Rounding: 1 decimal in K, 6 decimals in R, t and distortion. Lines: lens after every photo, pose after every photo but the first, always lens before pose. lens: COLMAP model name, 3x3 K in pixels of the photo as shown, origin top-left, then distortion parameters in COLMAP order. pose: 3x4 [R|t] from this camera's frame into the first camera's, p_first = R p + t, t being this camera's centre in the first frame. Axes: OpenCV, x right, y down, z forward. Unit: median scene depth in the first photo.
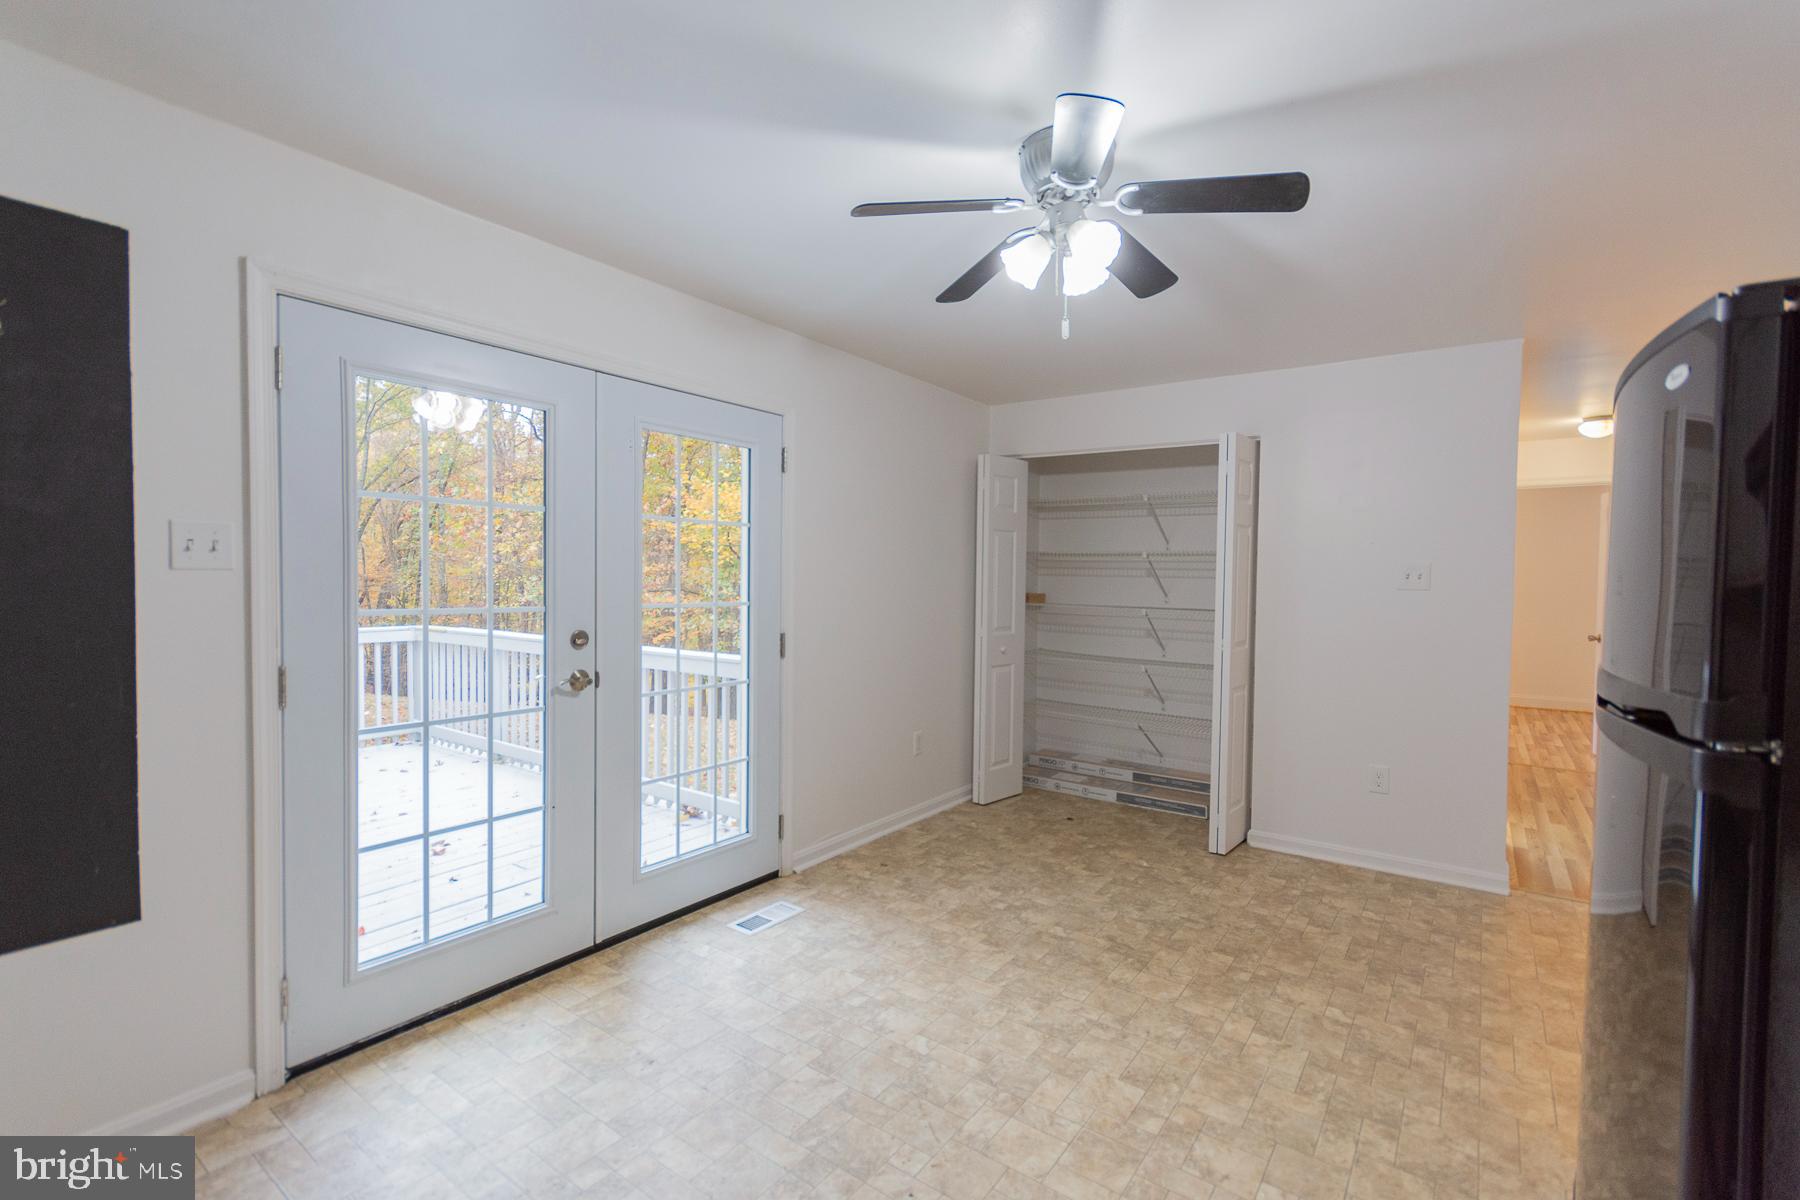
lens RADIAL K [[798.9, 0, 898.7], [0, 798.9, 598.0], [0, 0, 1]] dist [0.003974, 0.000253]
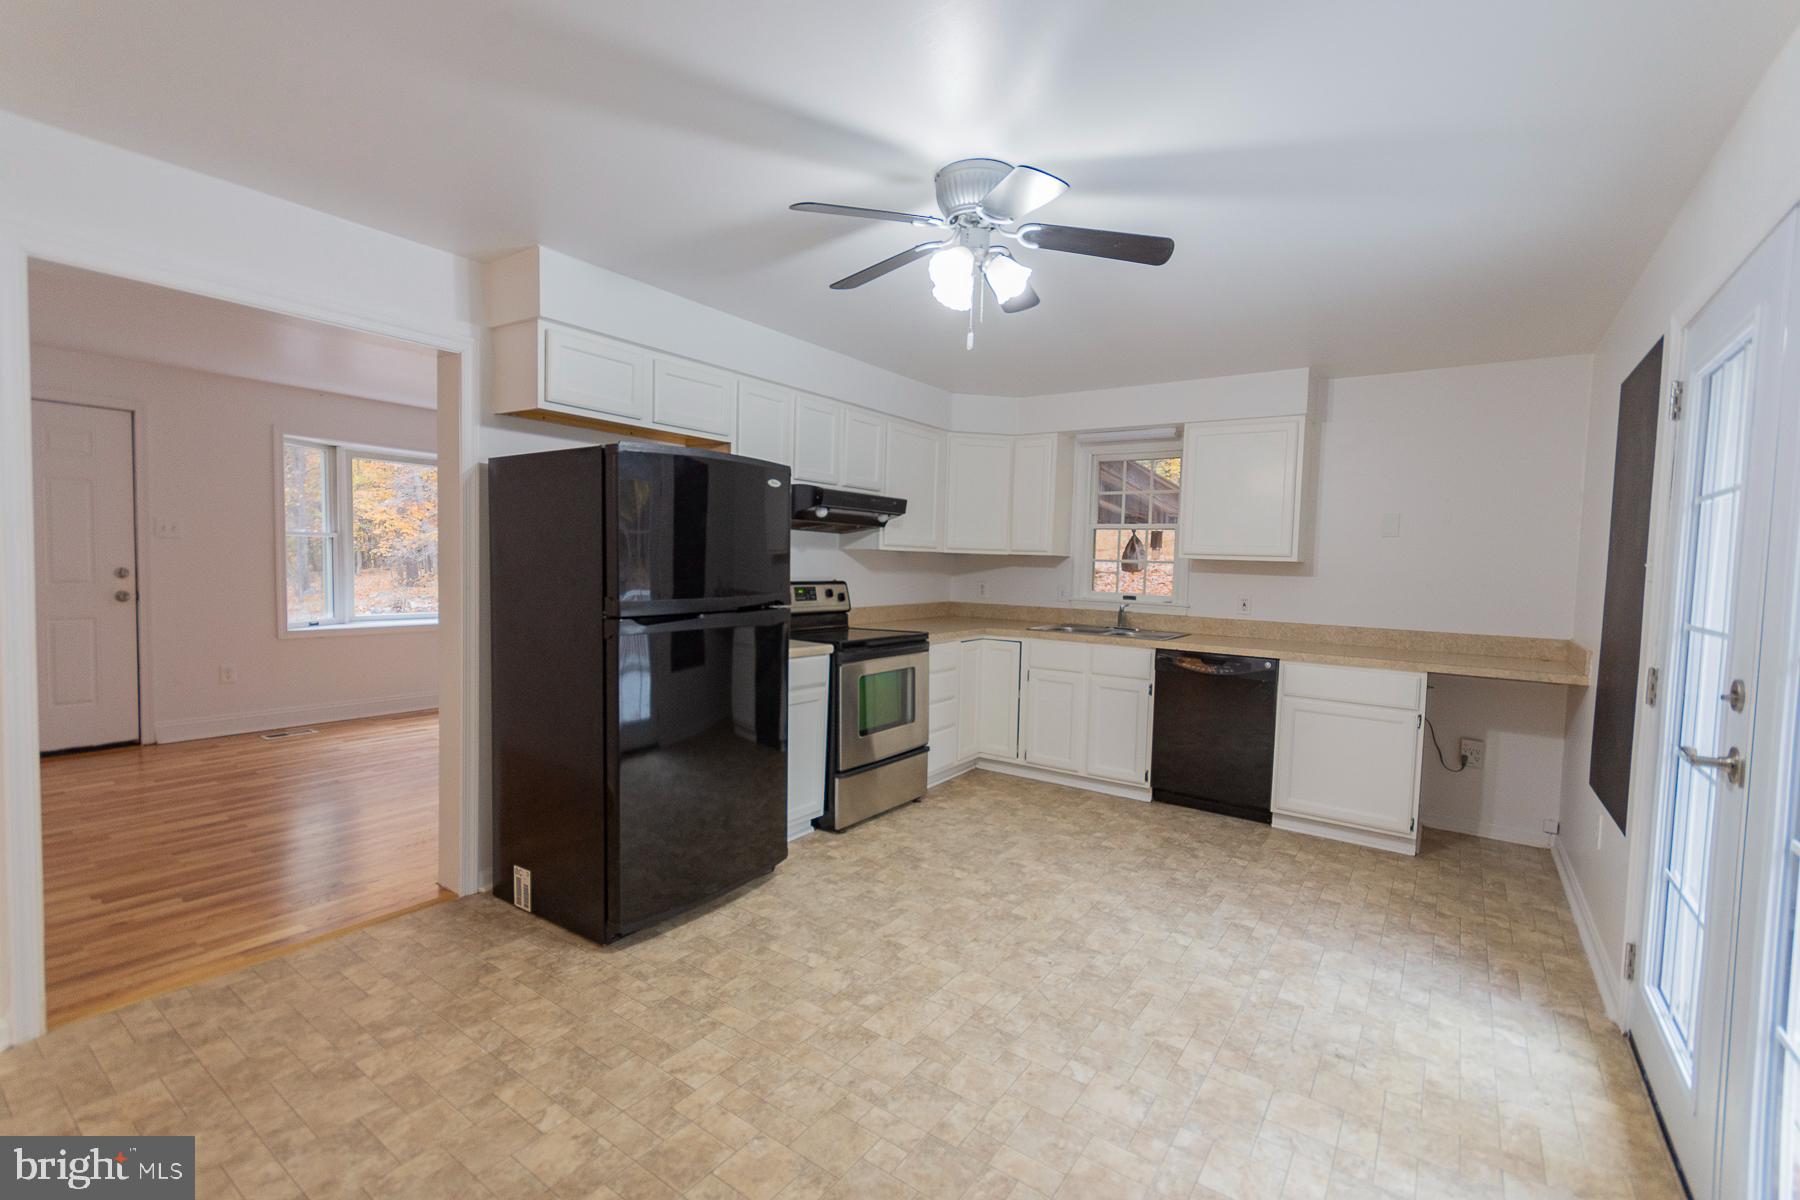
lens RADIAL K [[787.9, 0, 899.2], [0, 787.9, 601.7], [0, 0, 1]] dist [0.005509, -0.000459]
pose [[-0.999072, -0.039889, -0.016249, 0.259627], [-0.041037, 0.996121, 0.077843, -0.042879], [0.013081, 0.078438, -0.996833, 1.780310]]
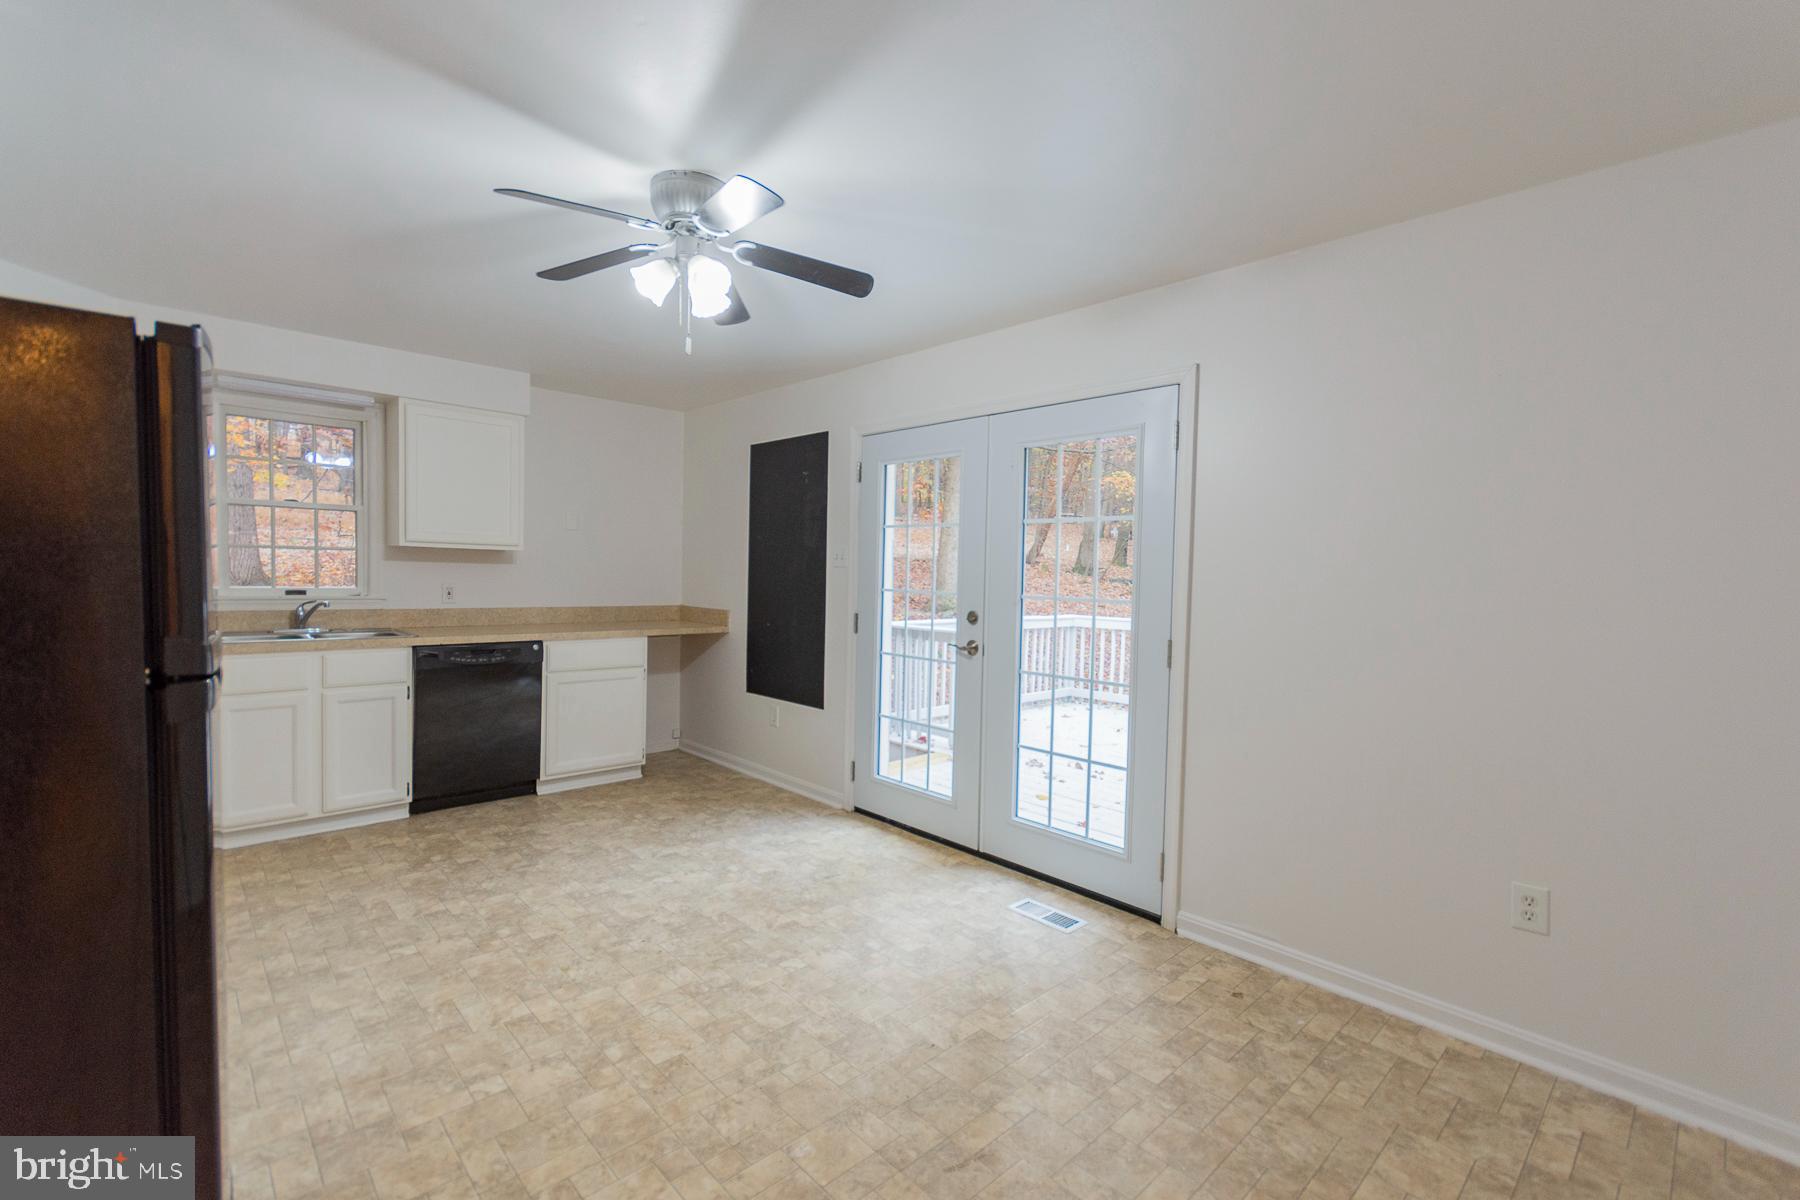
lens RADIAL K [[787.9, 0, 899.2], [0, 787.9, 601.7], [0, 0, 1]] dist [0.005509, -0.000459]
pose [[-0.182132, 0.023032, -0.983004, 1.068448], [-0.049084, 0.998266, 0.032484, -0.014263], [0.982048, 0.054167, -0.180686, 1.271270]]
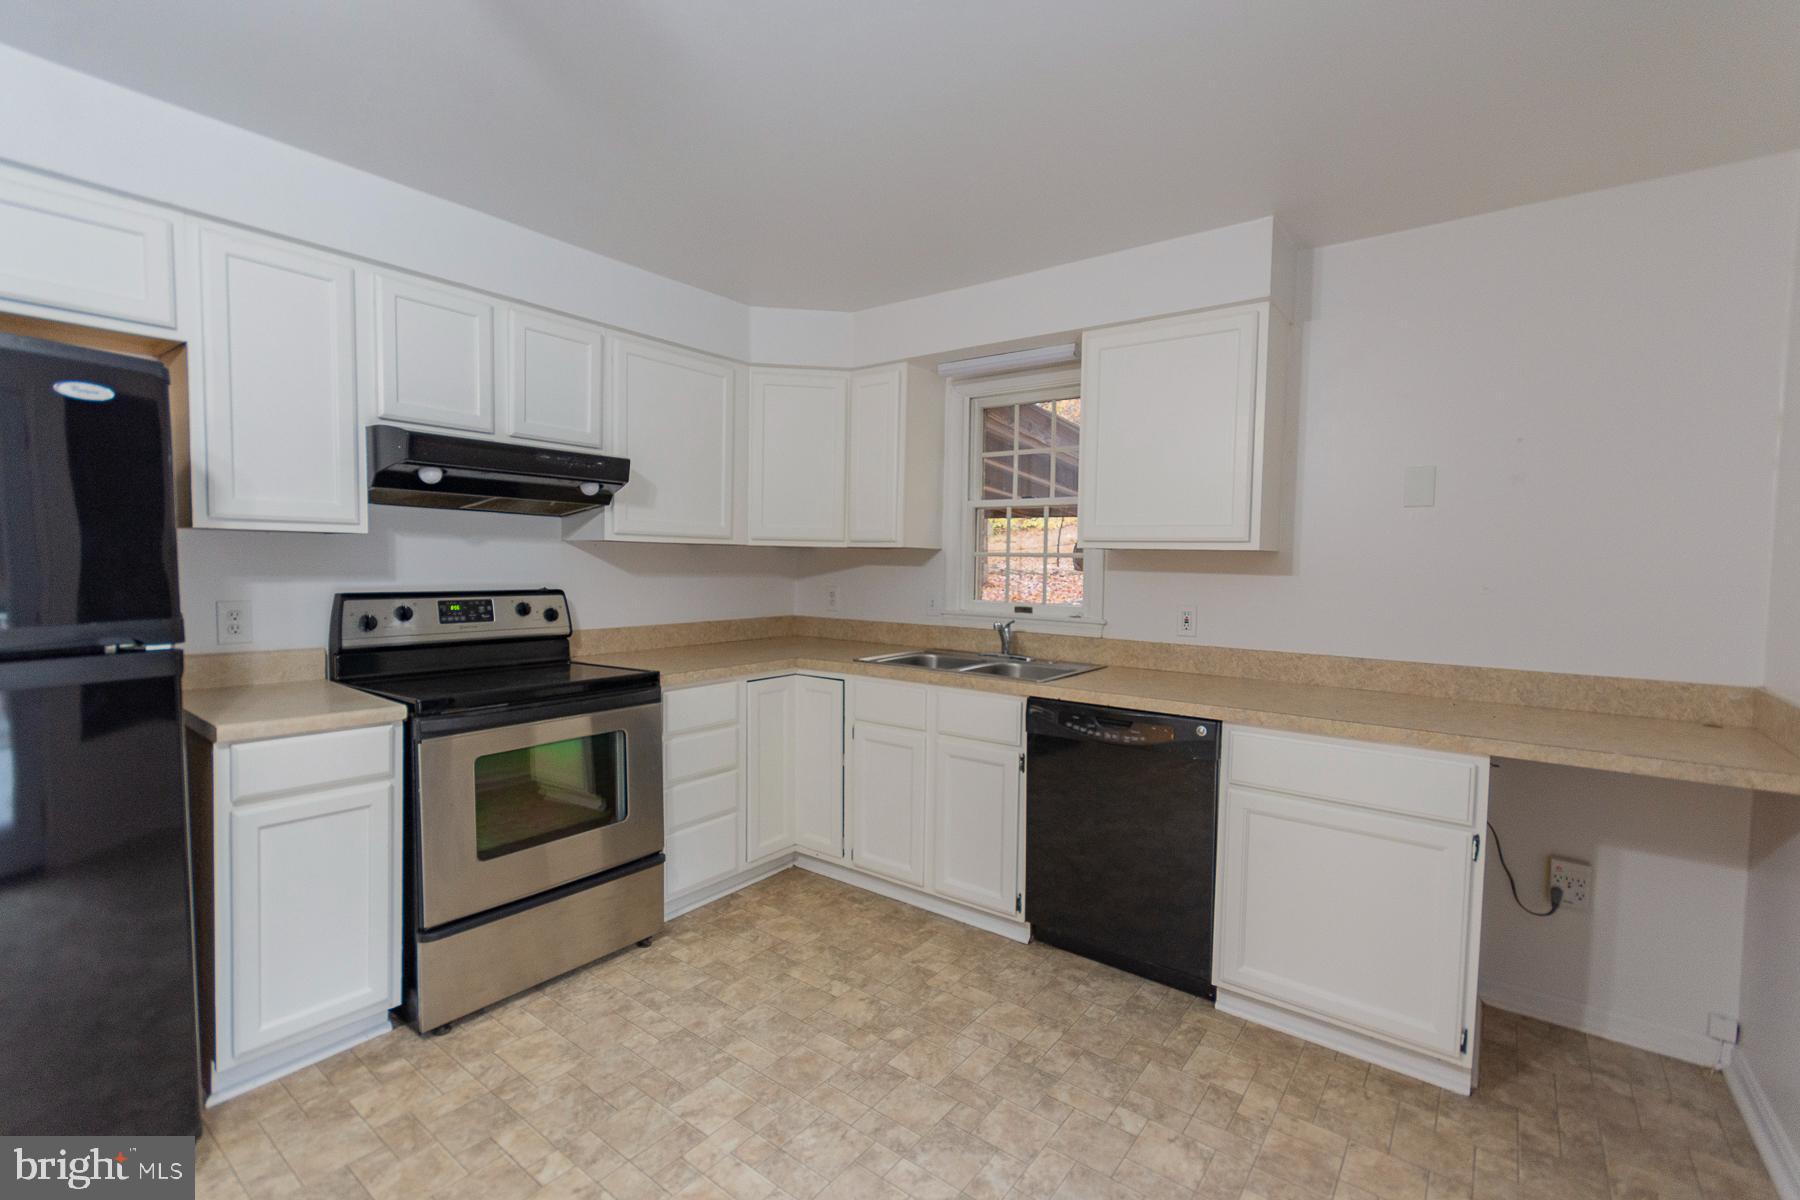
lens RADIAL K [[792.0, 0, 899.7], [0, 792.0, 603.5], [0, 0, 1]] dist [0.001811, 0.000184]
pose [[-0.999354, -0.030509, 0.018980, -0.202643], [-0.028939, 0.996527, 0.078085, -0.029037], [-0.021296, 0.077486, -0.996766, 1.084163]]
